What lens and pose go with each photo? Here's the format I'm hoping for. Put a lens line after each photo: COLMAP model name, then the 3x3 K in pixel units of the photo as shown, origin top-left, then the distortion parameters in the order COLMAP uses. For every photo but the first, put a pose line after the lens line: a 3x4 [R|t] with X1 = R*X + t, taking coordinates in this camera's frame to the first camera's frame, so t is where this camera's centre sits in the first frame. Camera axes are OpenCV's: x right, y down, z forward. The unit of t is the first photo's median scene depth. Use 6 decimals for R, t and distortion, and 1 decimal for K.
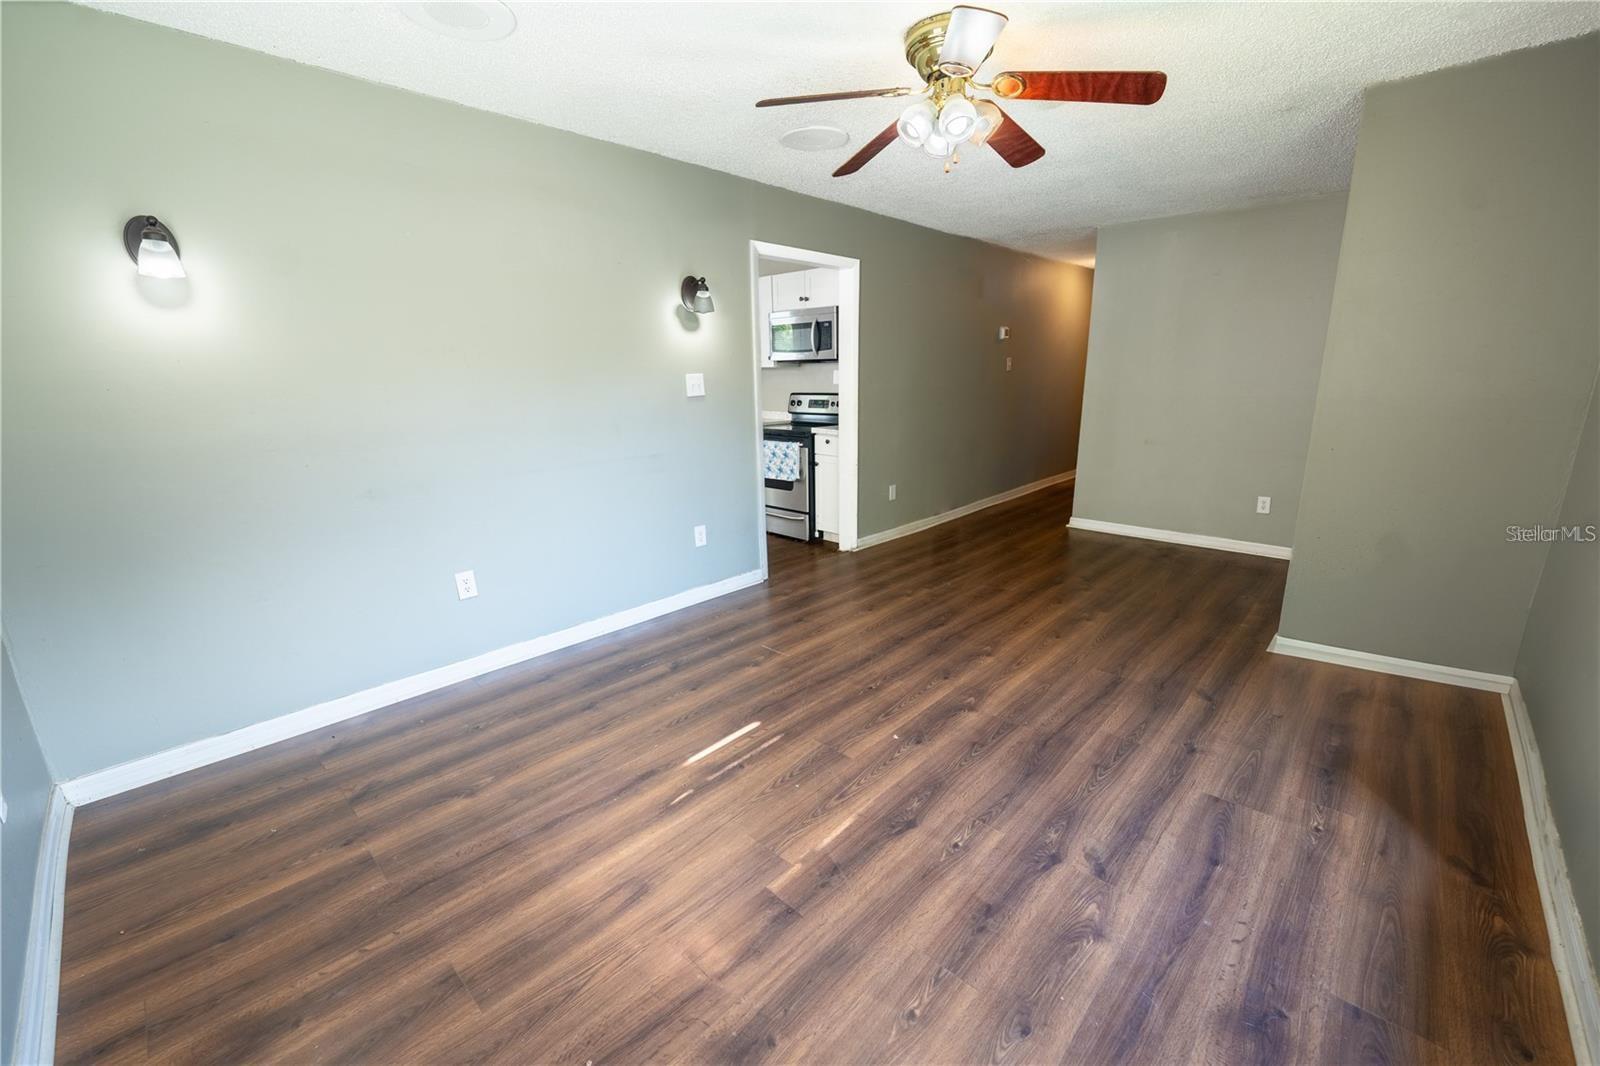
lens RADIAL K [[646.0, 0, 799.2], [0, 646.0, 529.5], [0, 0, 1]] dist [-0.012954, -0.000220]
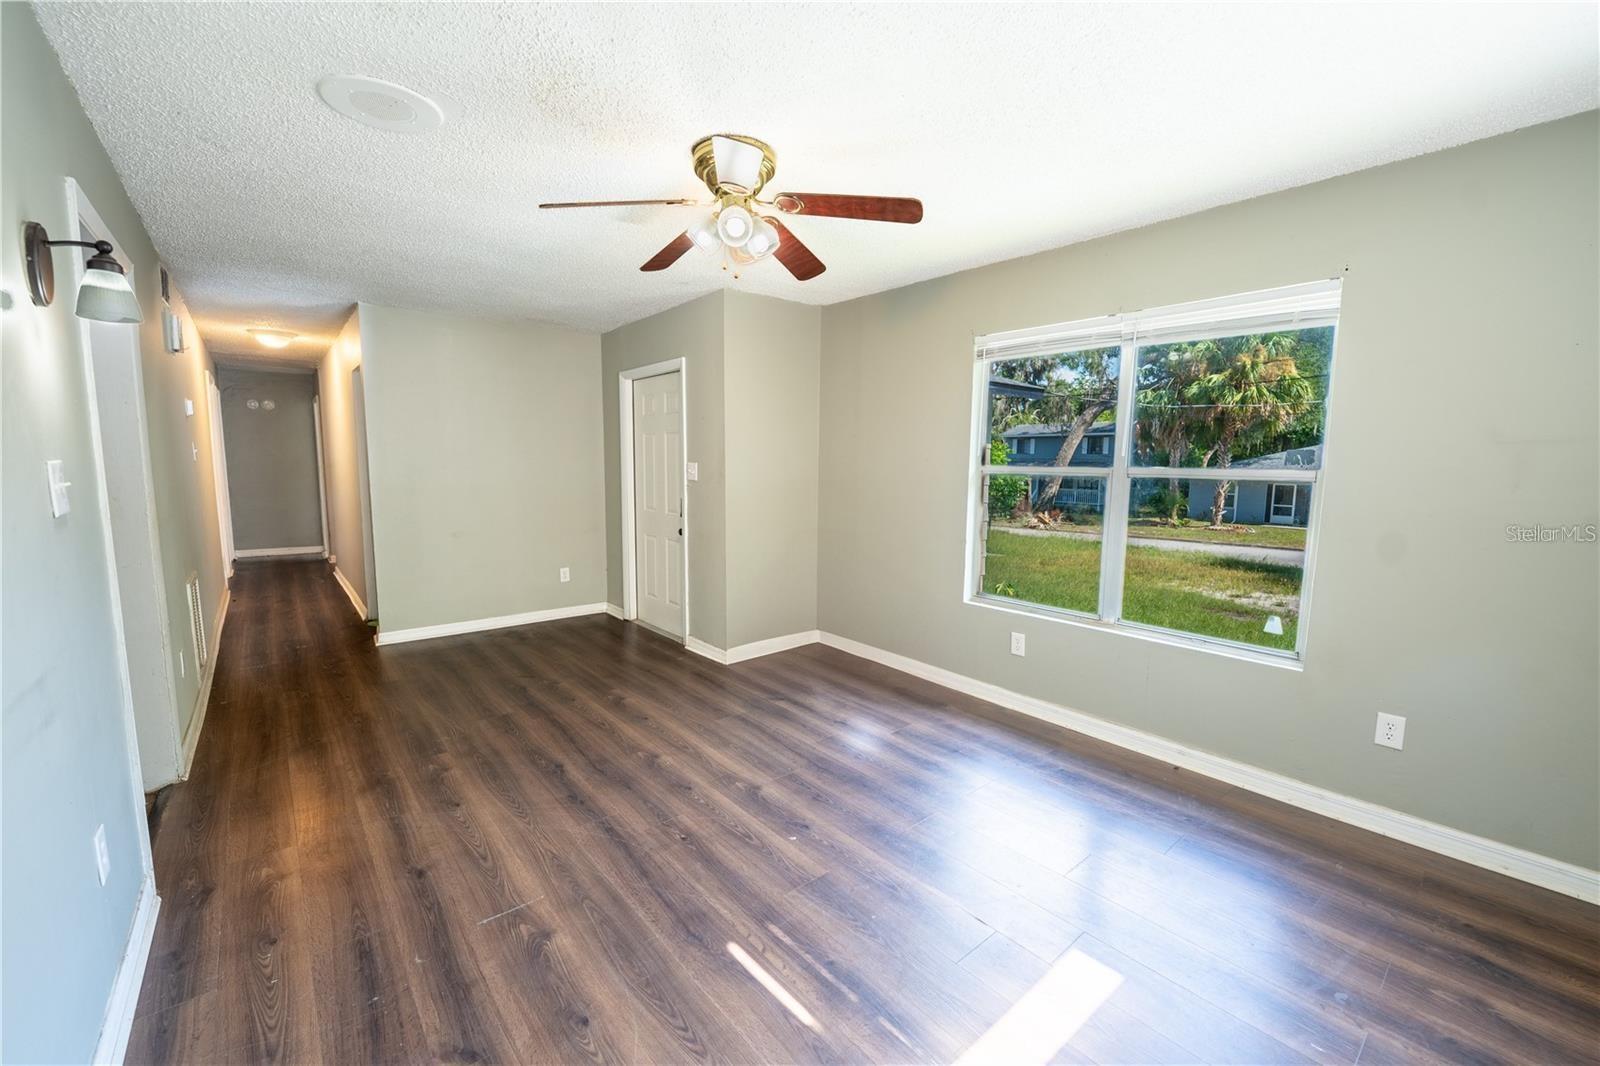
lens RADIAL K [[646.0, 0, 798.6], [0, 646.0, 530.0], [0, 0, 1]] dist [-0.012954, -0.000220]
pose [[0.118228, -0.090824, 0.988824, -0.631228], [0.226908, 0.971932, 0.062143, -0.150667], [-0.966713, 0.217025, 0.135518, 0.643164]]
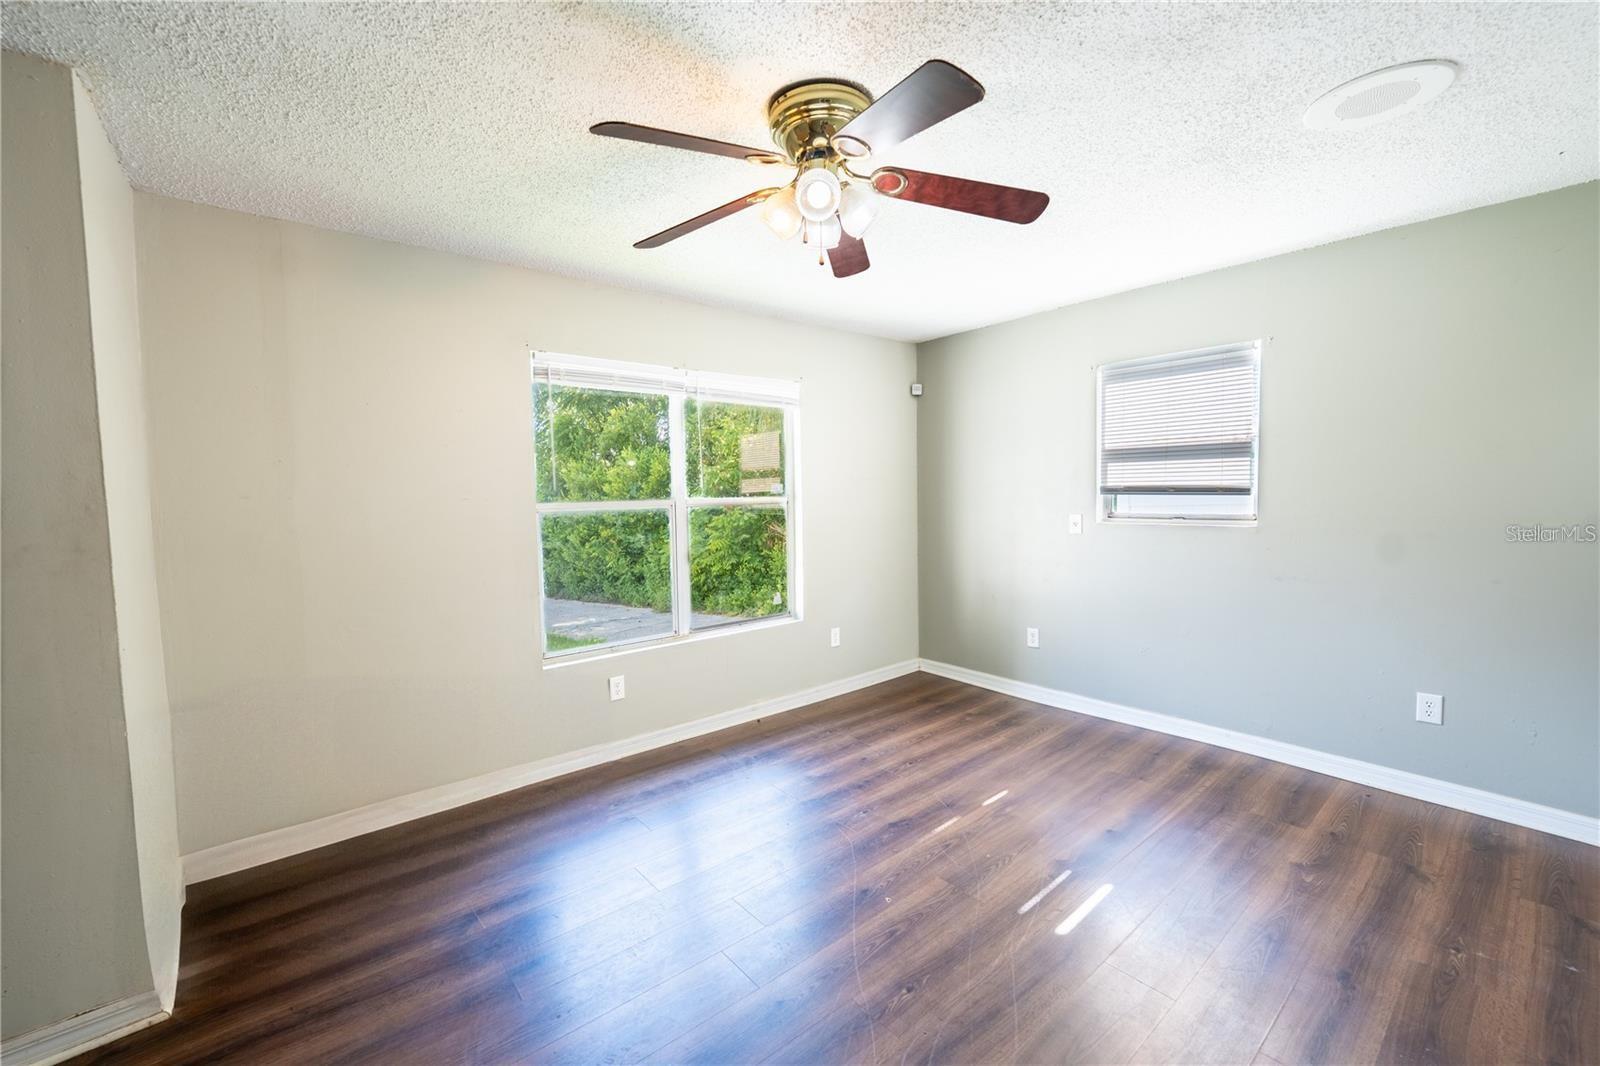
lens RADIAL K [[646.0, 0, 798.0], [0, 646.0, 537.7], [0, 0, 1]] dist [-0.012954, -0.000220]
pose [[-0.991439, 0.027391, 0.127664, 0.123283], [0.065412, 0.950398, 0.304081, -0.358858], [-0.113003, 0.309829, -0.944053, 1.425720]]
